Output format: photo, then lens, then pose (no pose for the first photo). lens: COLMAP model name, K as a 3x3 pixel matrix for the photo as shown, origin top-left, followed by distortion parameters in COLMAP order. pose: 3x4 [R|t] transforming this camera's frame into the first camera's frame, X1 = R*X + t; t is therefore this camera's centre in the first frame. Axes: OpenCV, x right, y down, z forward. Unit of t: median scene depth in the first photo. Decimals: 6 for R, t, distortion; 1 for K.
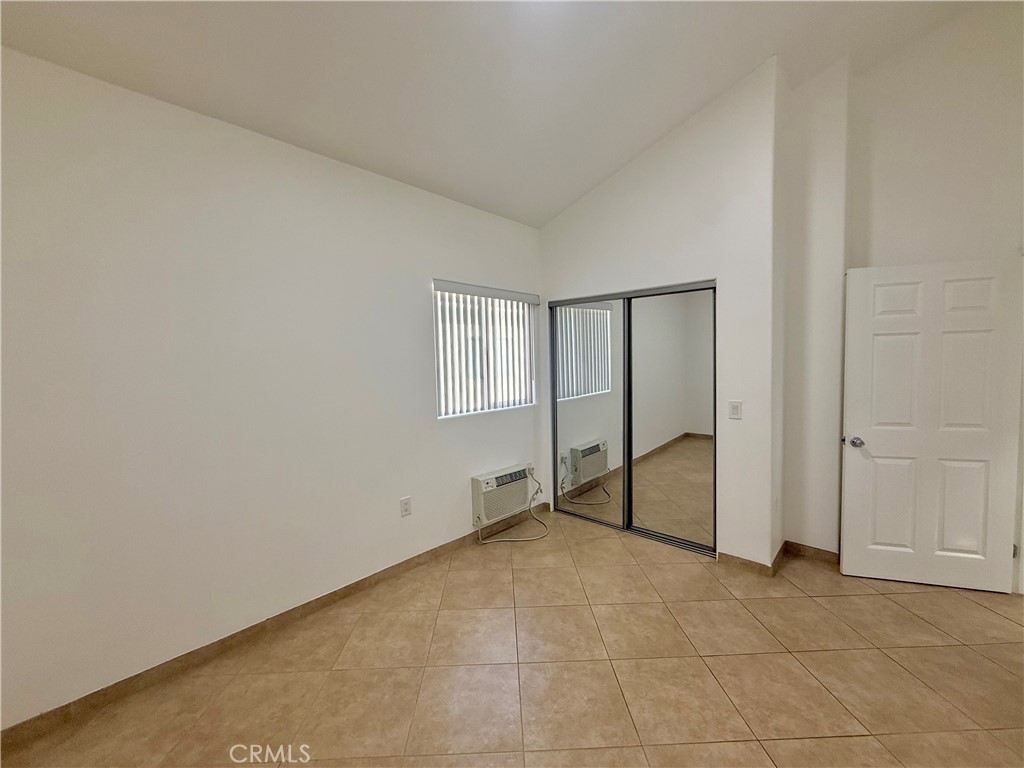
lens RADIAL K [[407.4, 0, 510.9], [0, 407.4, 383.7], [0, 0, 1]] dist [-0.000634, 0.000522]
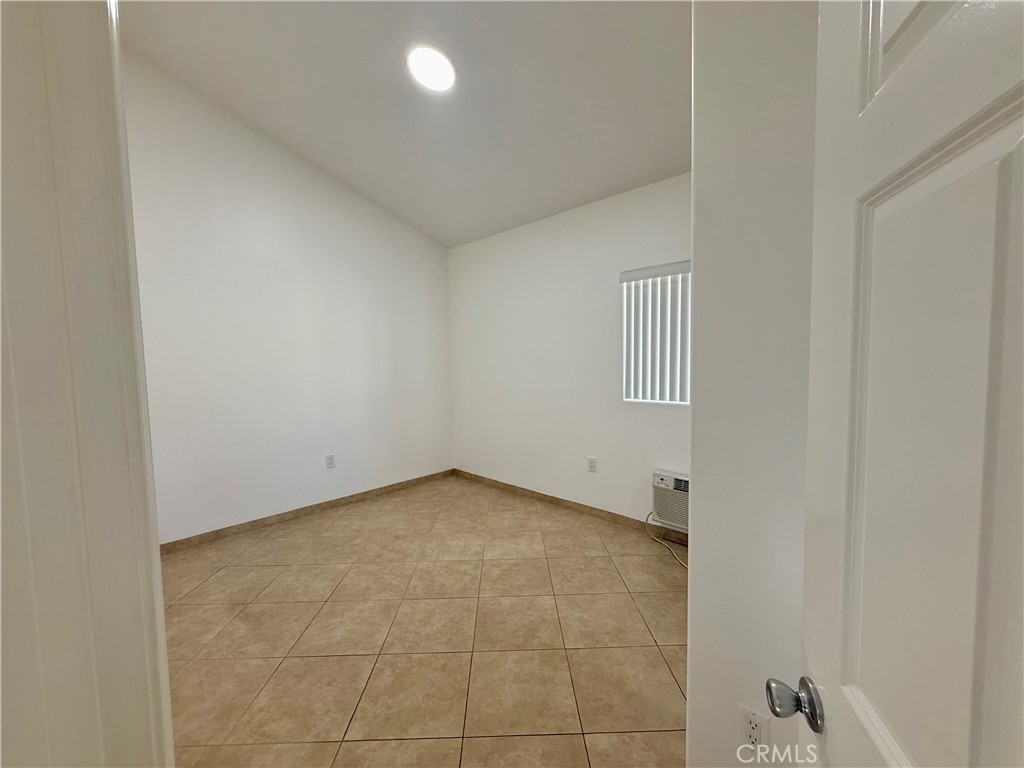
lens RADIAL K [[407.4, 0, 510.9], [0, 407.4, 383.7], [0, 0, 1]] dist [-0.000634, 0.000522]
pose [[-0.007916, 0.085012, -0.996348, 1.295569], [-0.039061, 0.995593, 0.085258, -0.055699], [0.999205, 0.039593, -0.004560, 1.001424]]
